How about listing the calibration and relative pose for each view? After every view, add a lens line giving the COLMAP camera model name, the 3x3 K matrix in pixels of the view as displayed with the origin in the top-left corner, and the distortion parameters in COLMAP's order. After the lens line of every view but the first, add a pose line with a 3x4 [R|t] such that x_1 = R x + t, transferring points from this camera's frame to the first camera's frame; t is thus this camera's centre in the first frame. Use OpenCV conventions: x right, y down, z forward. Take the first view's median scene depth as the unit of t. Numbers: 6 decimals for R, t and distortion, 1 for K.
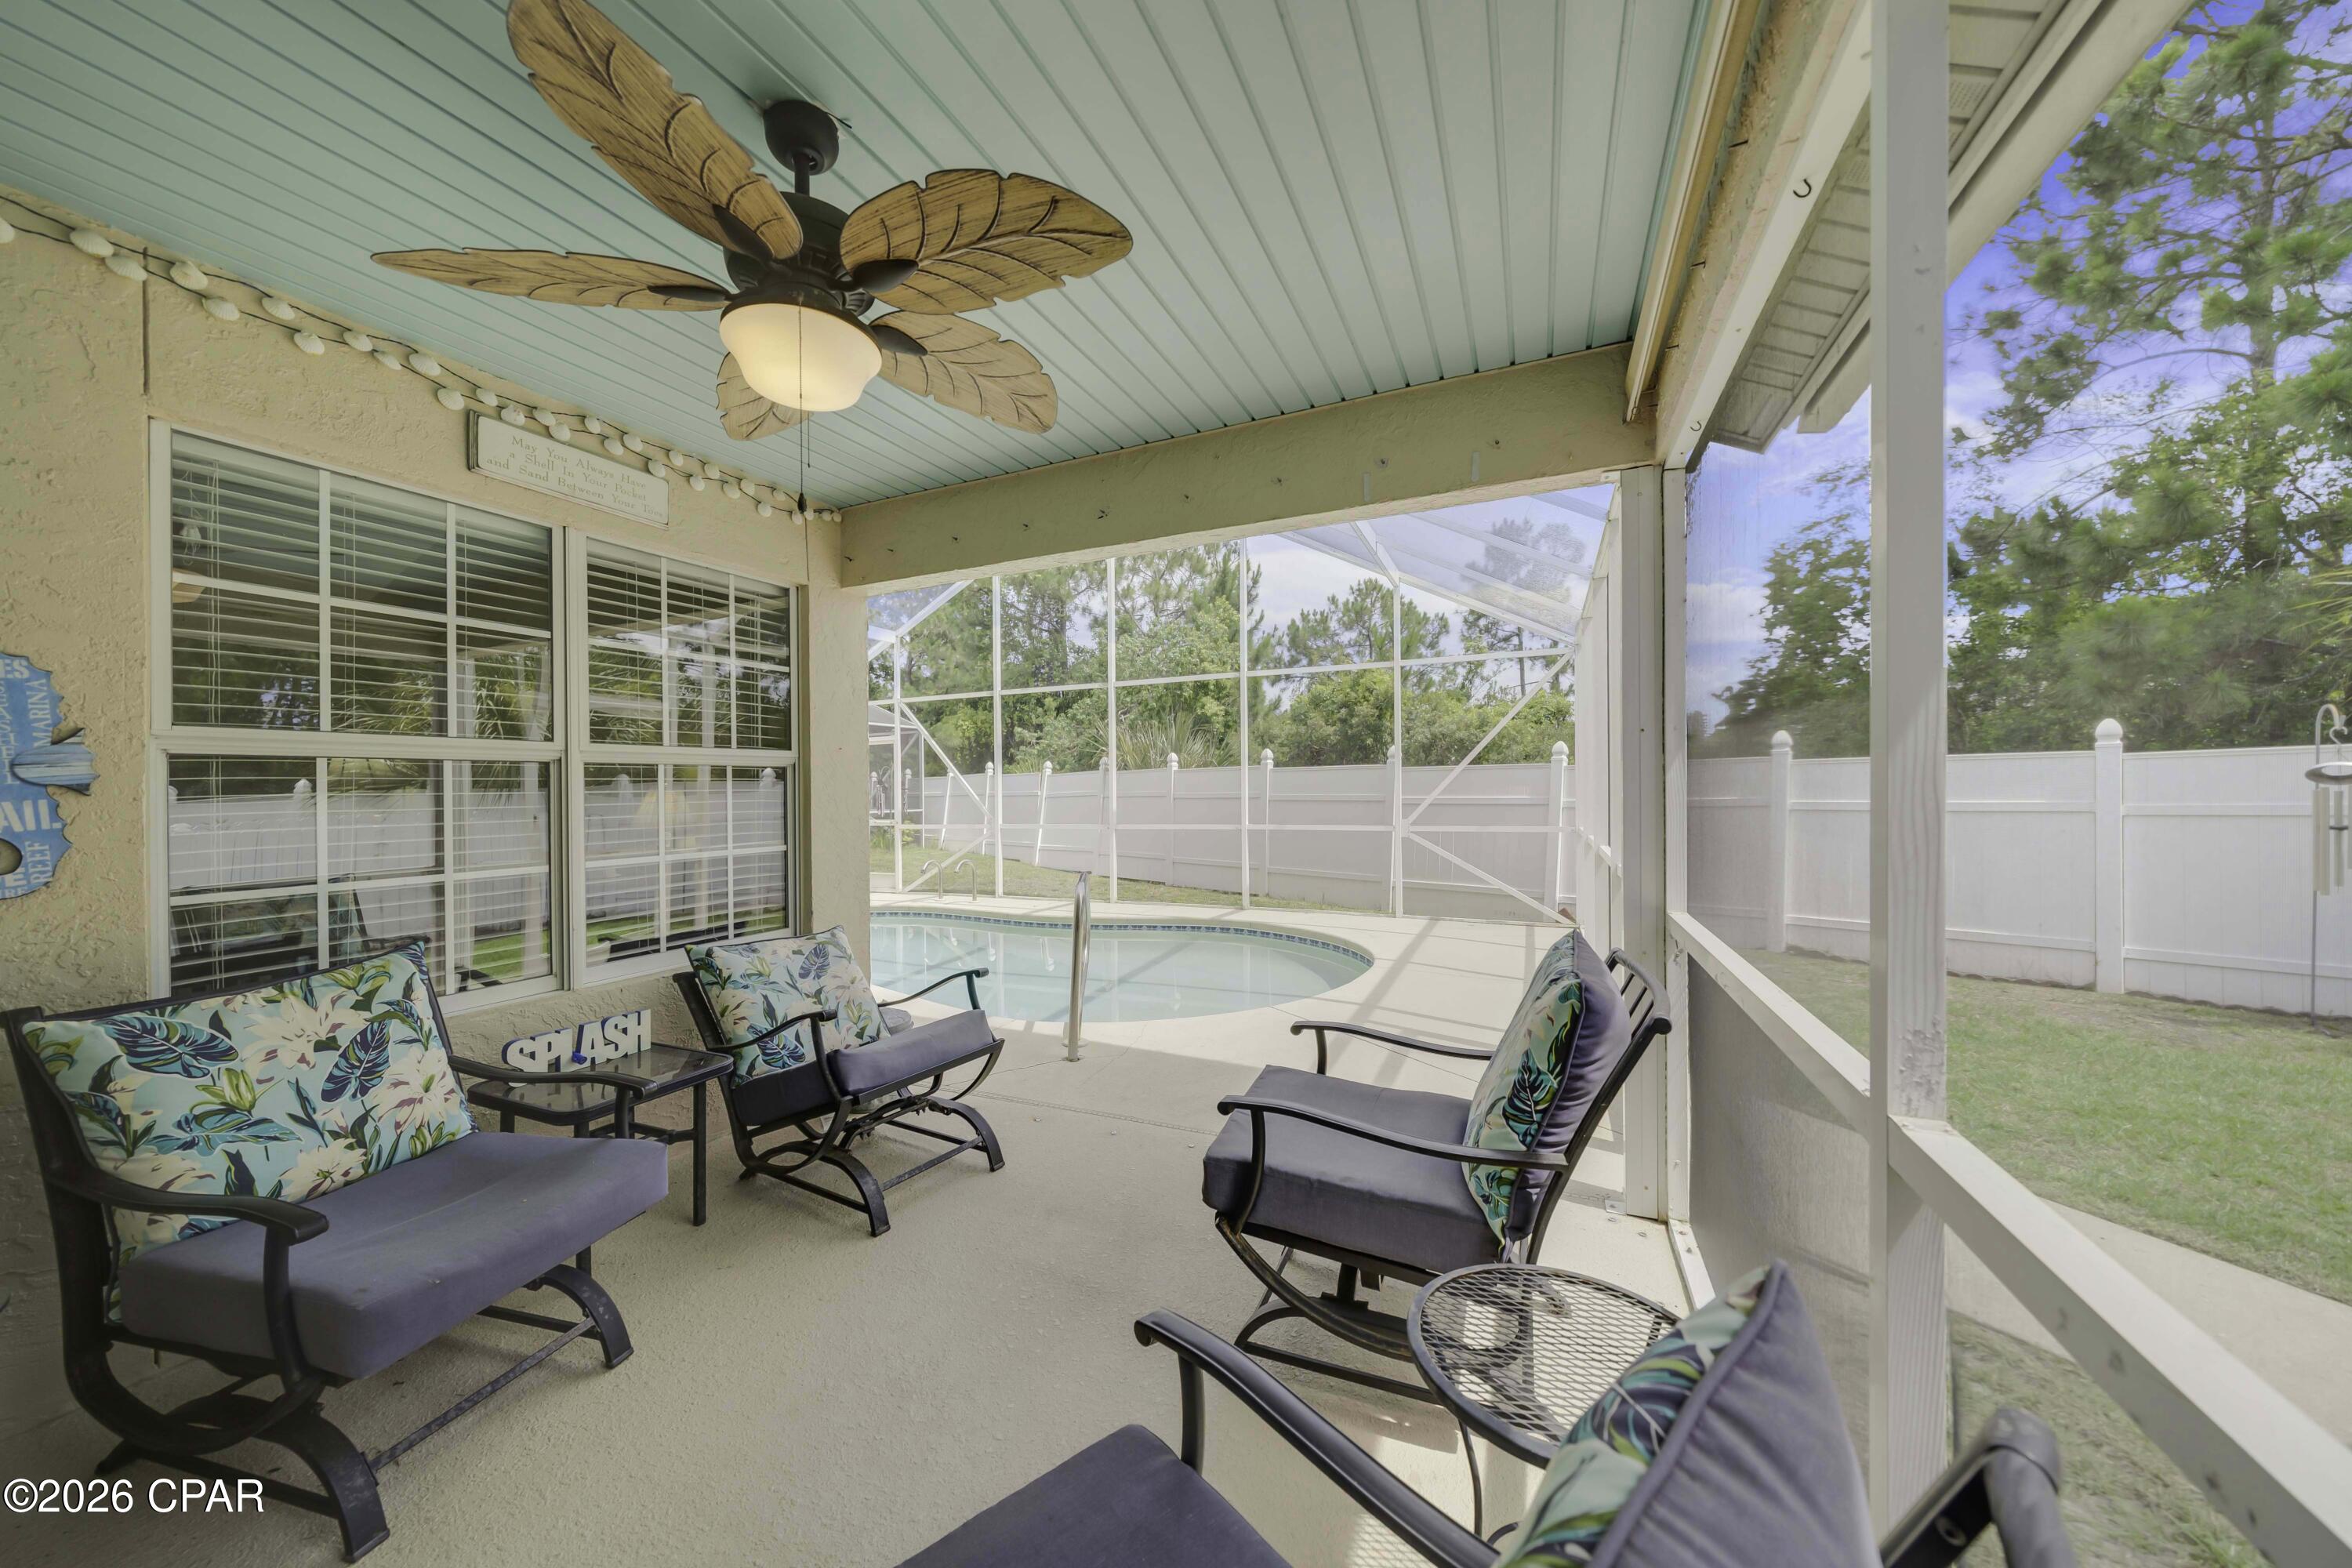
lens RADIAL K [[796.6, 0, 1130.5], [0, 796.6, 788.1], [0, 0, 1]] dist [-0.001592, -0.000012]
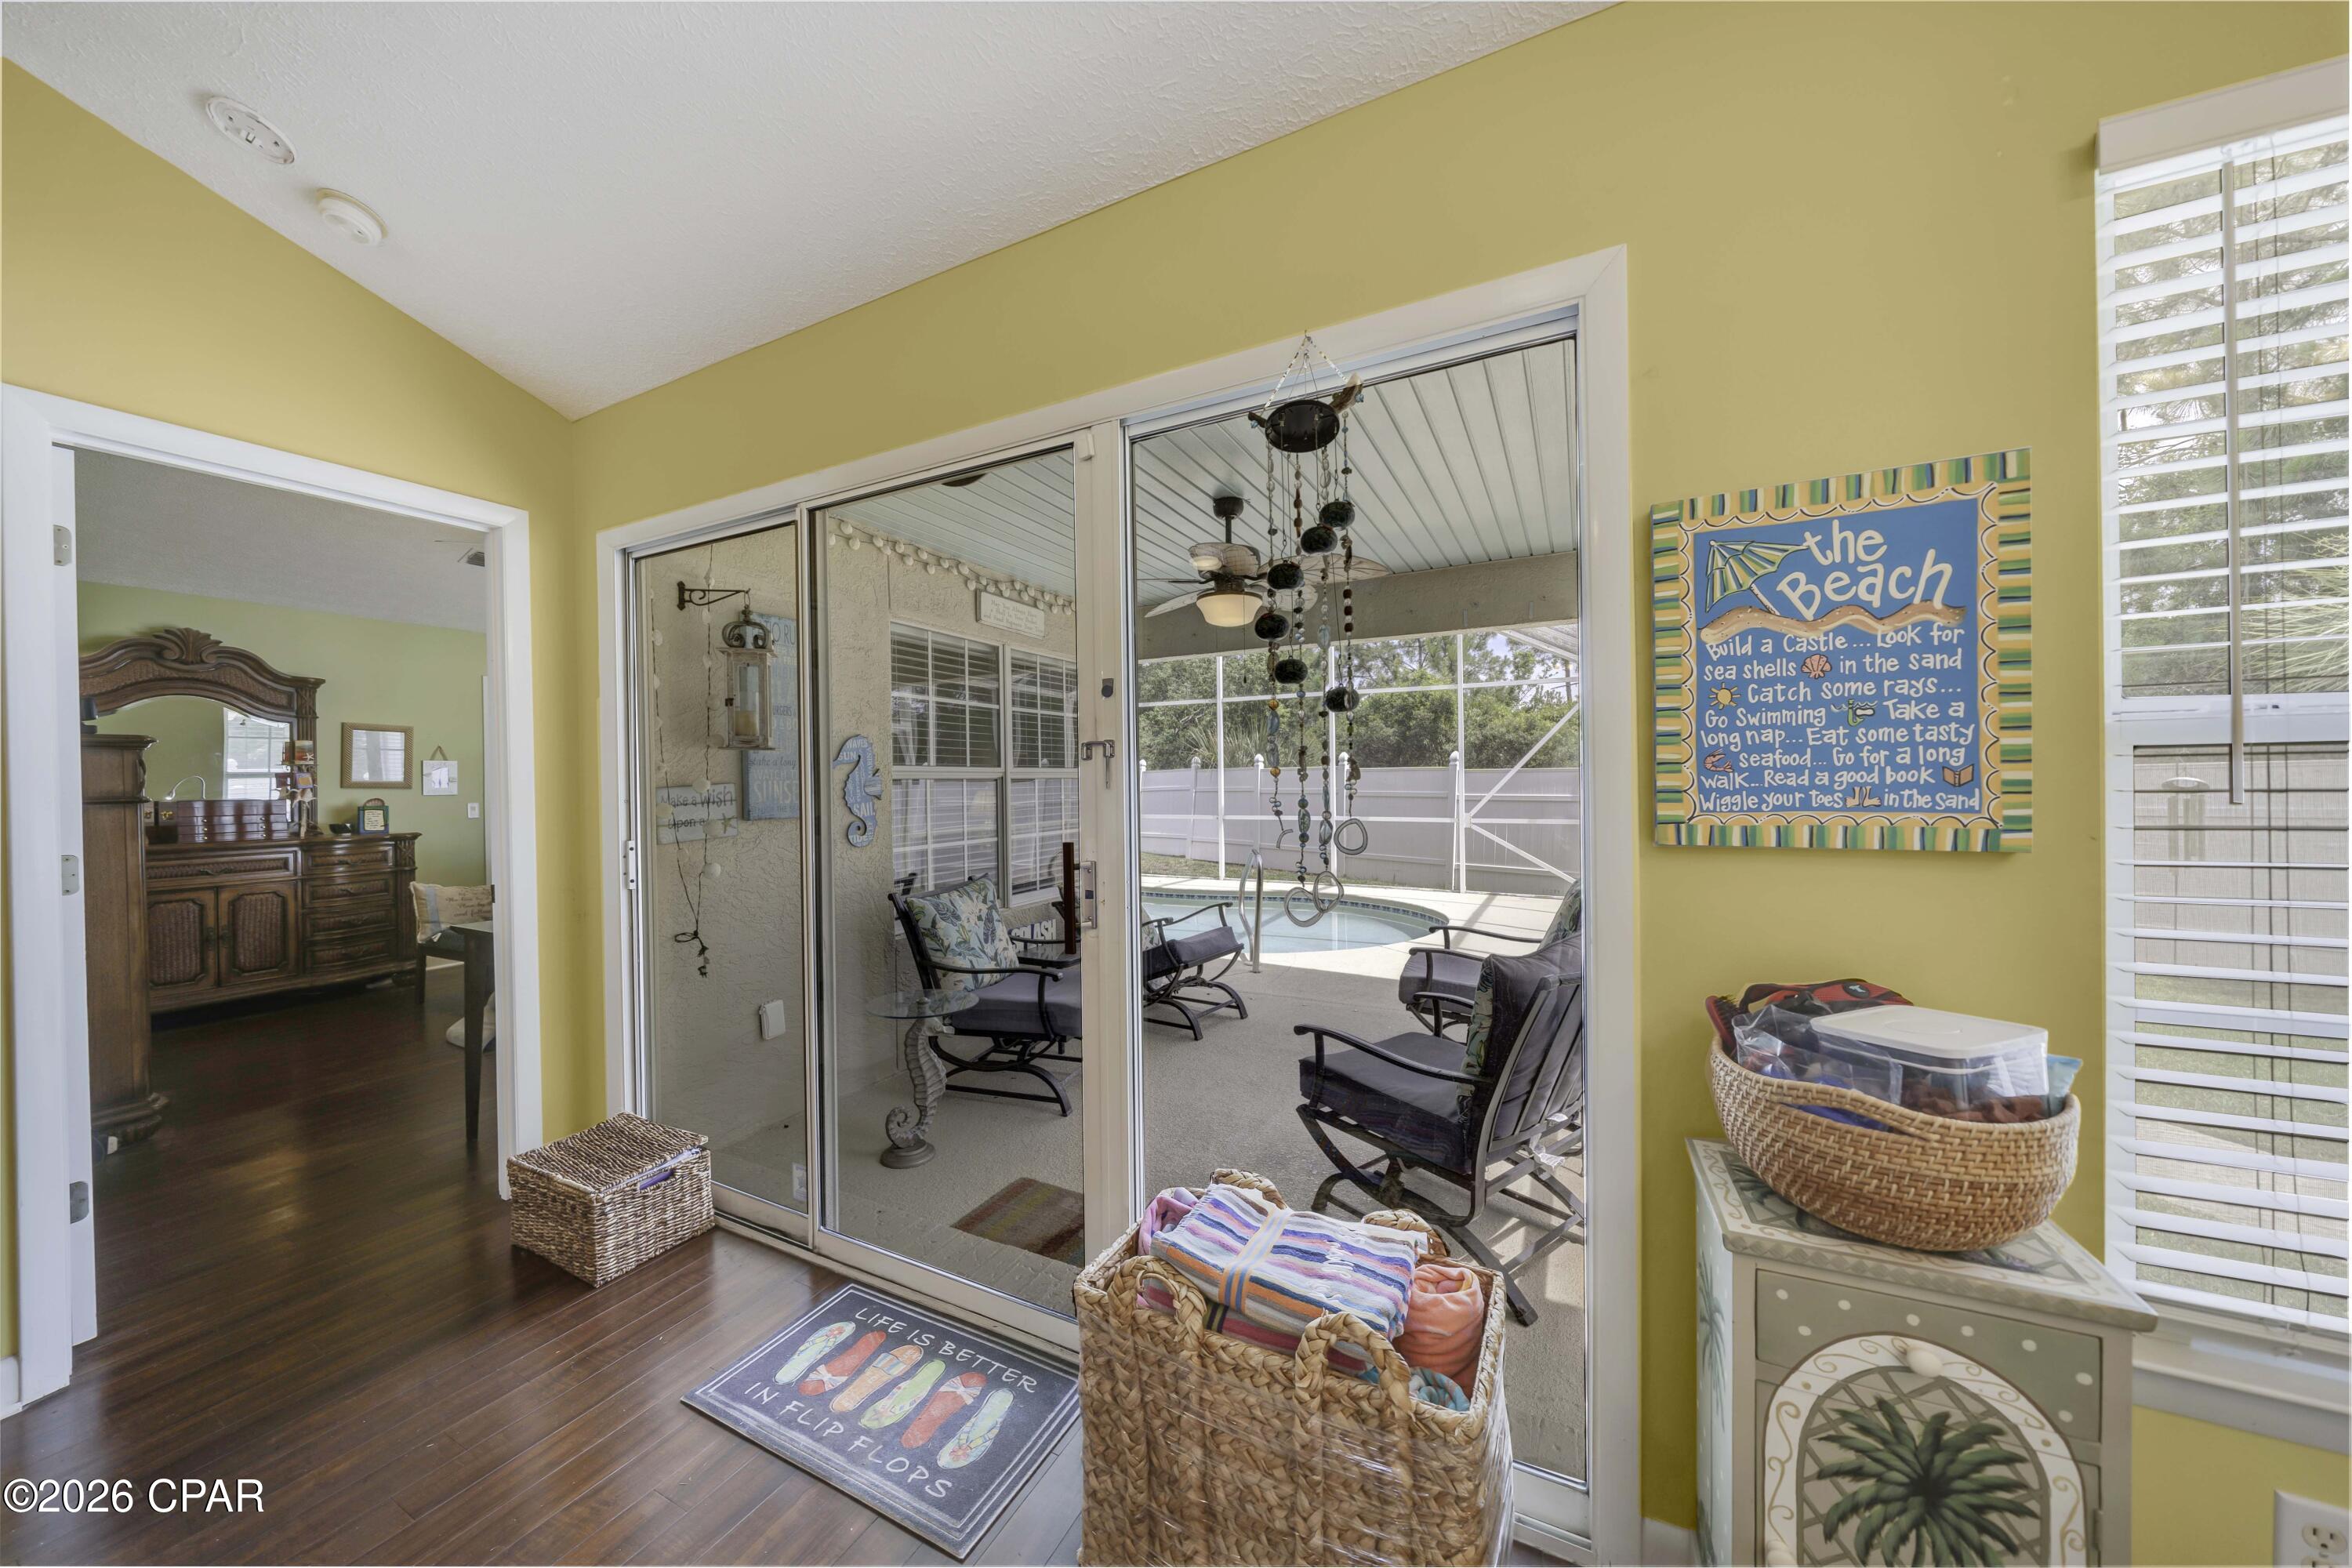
lens RADIAL K [[796.6, 0, 1126.0], [0, 796.6, 775.8], [0, 0, 1]] dist [-0.001592, -0.000012]
pose [[0.998733, 0.005921, -0.049966, -0.110626], [-0.006037, 0.999979, -0.002182, -0.011352], [0.049952, 0.002481, 0.998749, -0.234290]]
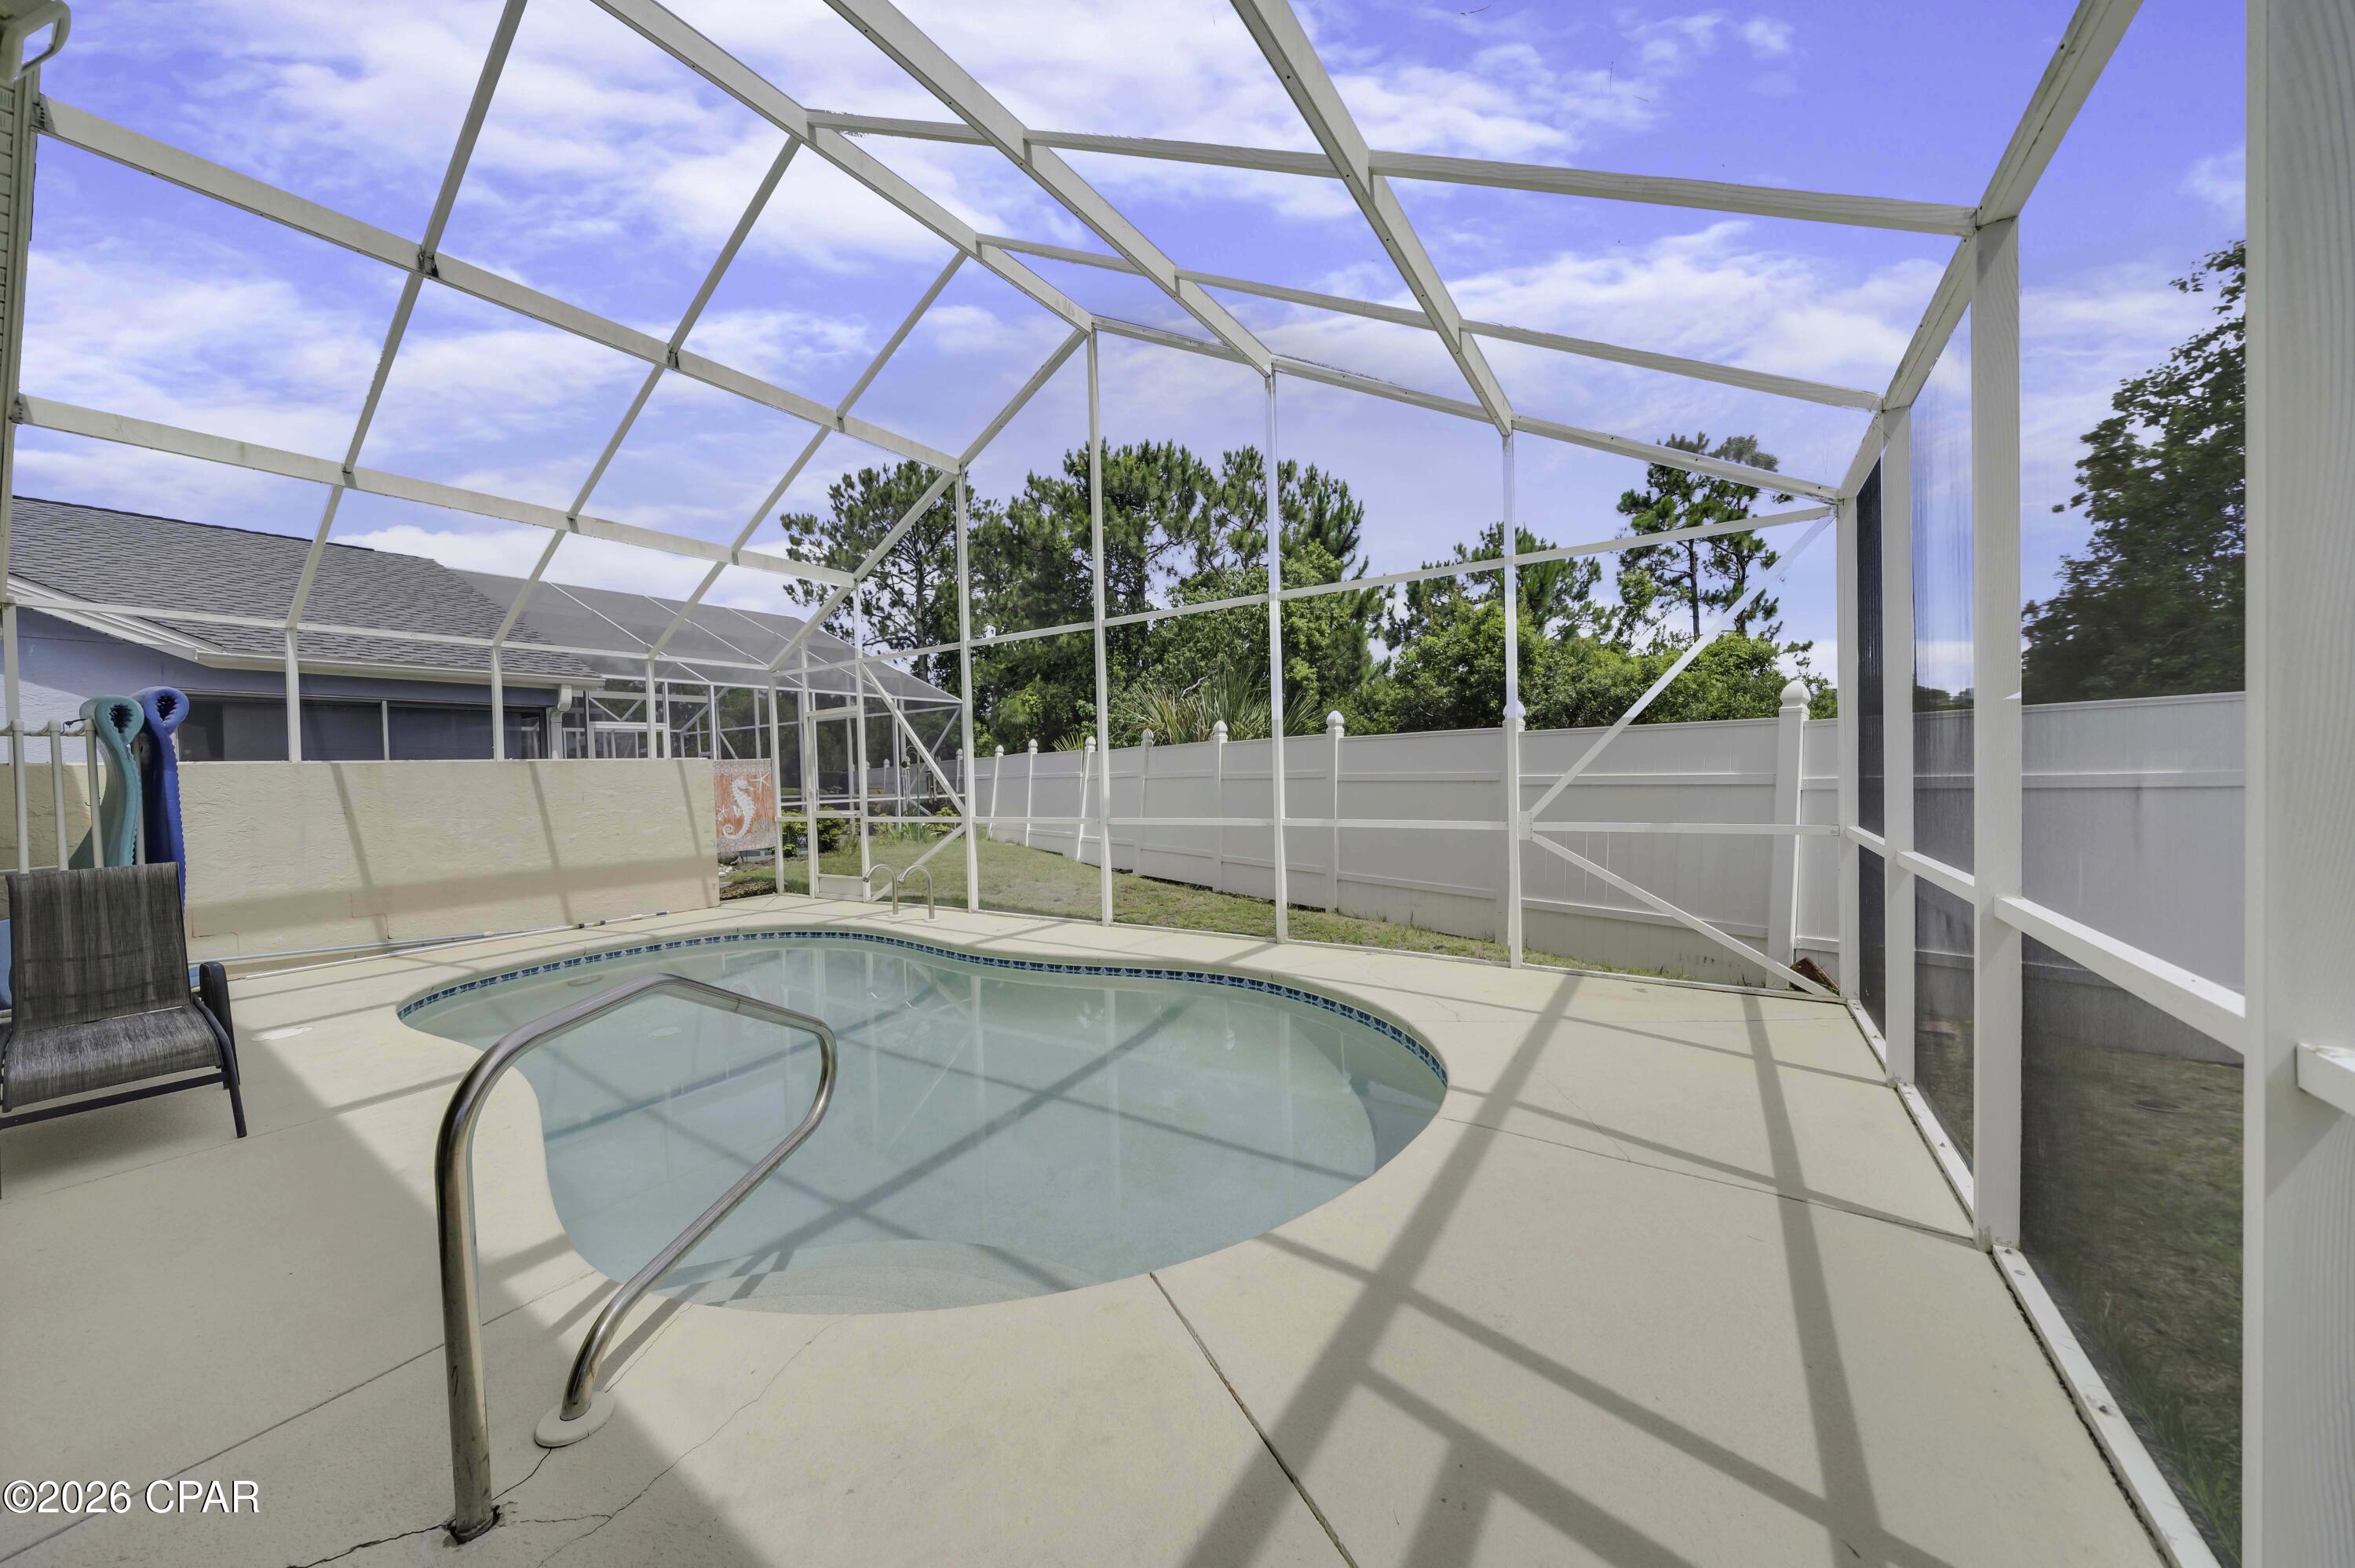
lens RADIAL K [[797.6, 0, 1155.1], [0, 797.6, 780.6], [0, 0, 1]] dist [-0.001592, -0.000012]
pose [[0.991325, -0.011588, -0.130923, 0.122174], [0.013730, 0.999786, 0.015469, 0.001123], [0.130716, -0.017132, 0.991272, 0.299777]]
